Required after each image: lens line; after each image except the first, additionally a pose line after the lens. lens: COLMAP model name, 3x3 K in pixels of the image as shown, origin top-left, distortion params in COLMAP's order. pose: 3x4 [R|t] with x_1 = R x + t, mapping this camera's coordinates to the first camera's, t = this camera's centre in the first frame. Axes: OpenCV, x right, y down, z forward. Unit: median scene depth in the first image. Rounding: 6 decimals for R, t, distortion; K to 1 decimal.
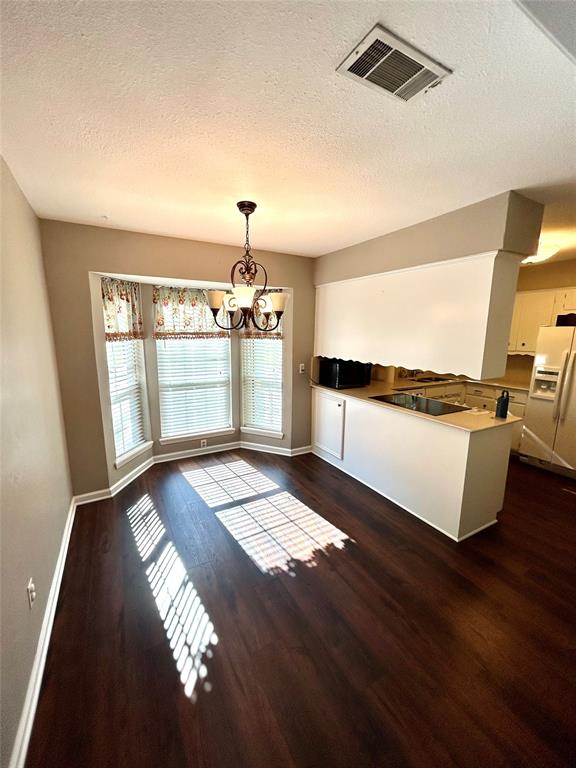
lens RADIAL K [[308.6, 0, 287.7], [0, 308.6, 385.4], [0, 0, 1]] dist [-0.000388, 0.000494]
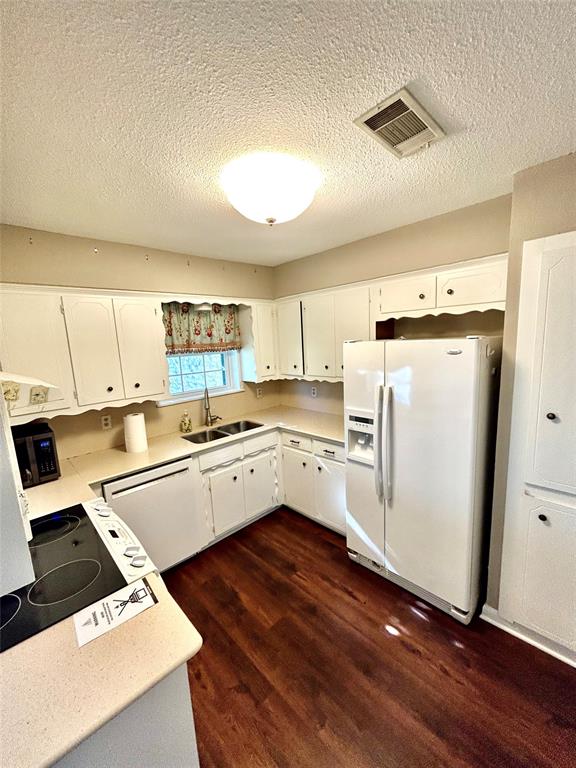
lens RADIAL K [[308.6, 0, 290.4], [0, 308.6, 385.4], [0, 0, 1]] dist [-0.000388, 0.000494]
pose [[0.967987, -0.092328, 0.233402, 0.554497], [0.100849, 0.994592, -0.024816, -0.100360], [-0.229848, 0.047560, 0.972064, 0.432401]]
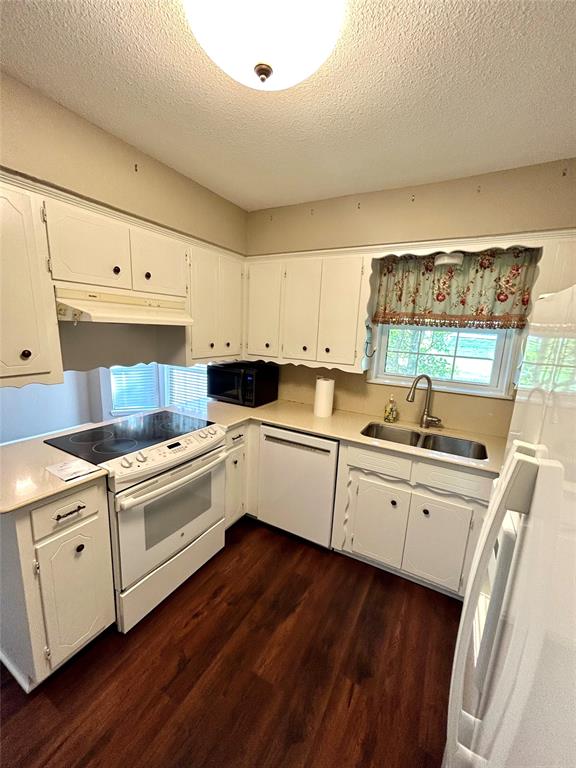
lens RADIAL K [[308.6, 0, 289.0], [0, 308.6, 386.5], [0, 0, 1]] dist [-0.000388, 0.000494]
pose [[0.514694, 0.176770, -0.838953, 0.887234], [-0.192356, 0.977378, 0.087927, -0.116353], [0.835517, 0.116122, 0.537053, 0.733504]]
